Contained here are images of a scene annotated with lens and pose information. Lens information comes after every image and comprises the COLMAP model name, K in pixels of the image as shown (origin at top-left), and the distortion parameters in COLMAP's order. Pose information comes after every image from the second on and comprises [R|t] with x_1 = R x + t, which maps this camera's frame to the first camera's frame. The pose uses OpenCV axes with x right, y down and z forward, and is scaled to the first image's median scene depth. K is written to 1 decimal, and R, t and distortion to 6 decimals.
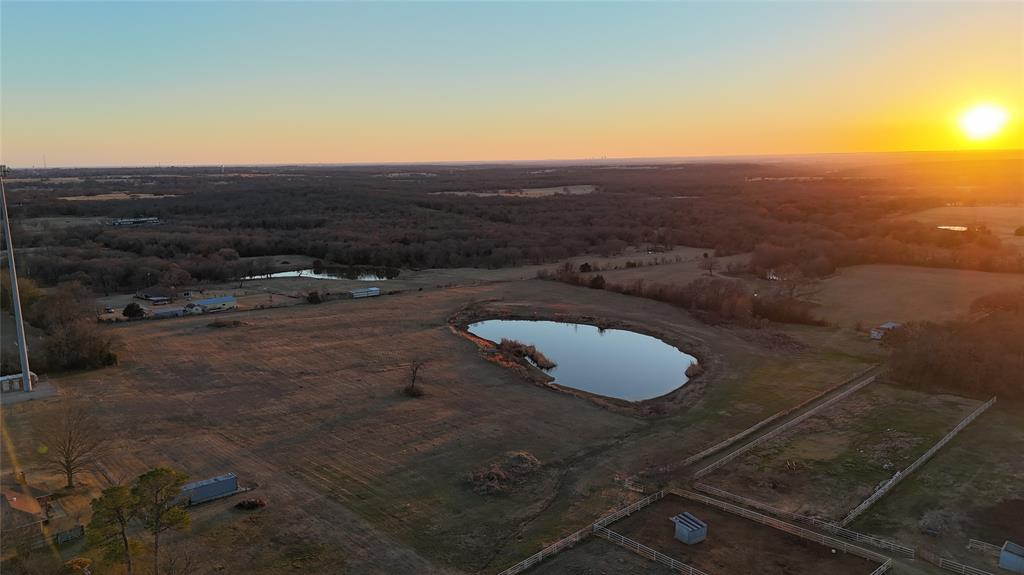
lens RADIAL K [[749.3, 0, 512.0], [0, 749.3, 287.5], [0, 0, 1]] dist [0.076654, -0.076255]
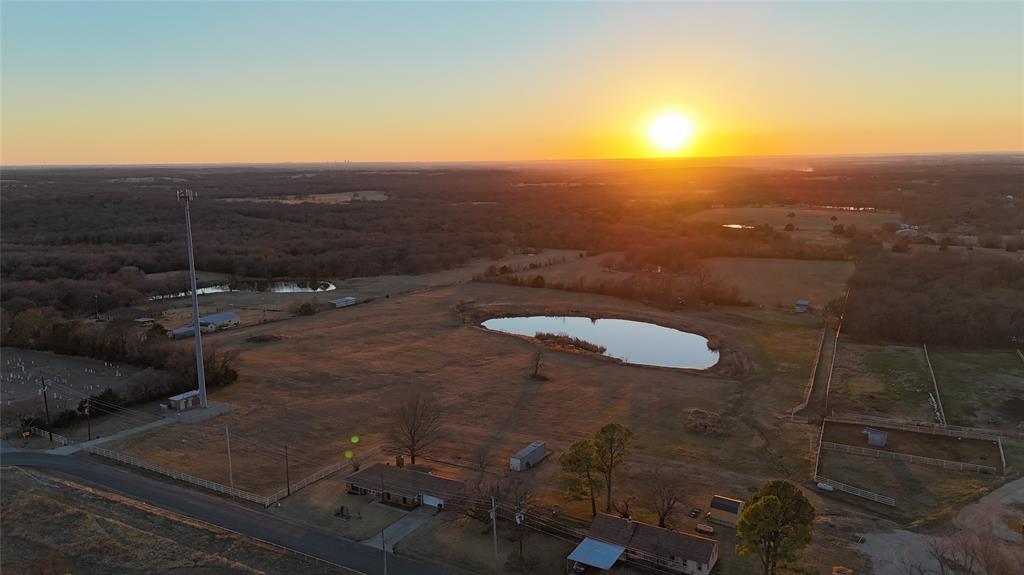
lens RADIAL K [[749.3, 0, 512.0], [0, 749.3, 287.5], [0, 0, 1]] dist [0.076654, -0.076255]
pose [[0.943525, -0.050784, 0.327387, -0.444033], [0.052410, 0.998618, 0.003859, -0.007408], [-0.327130, 0.013518, 0.944882, -0.084775]]
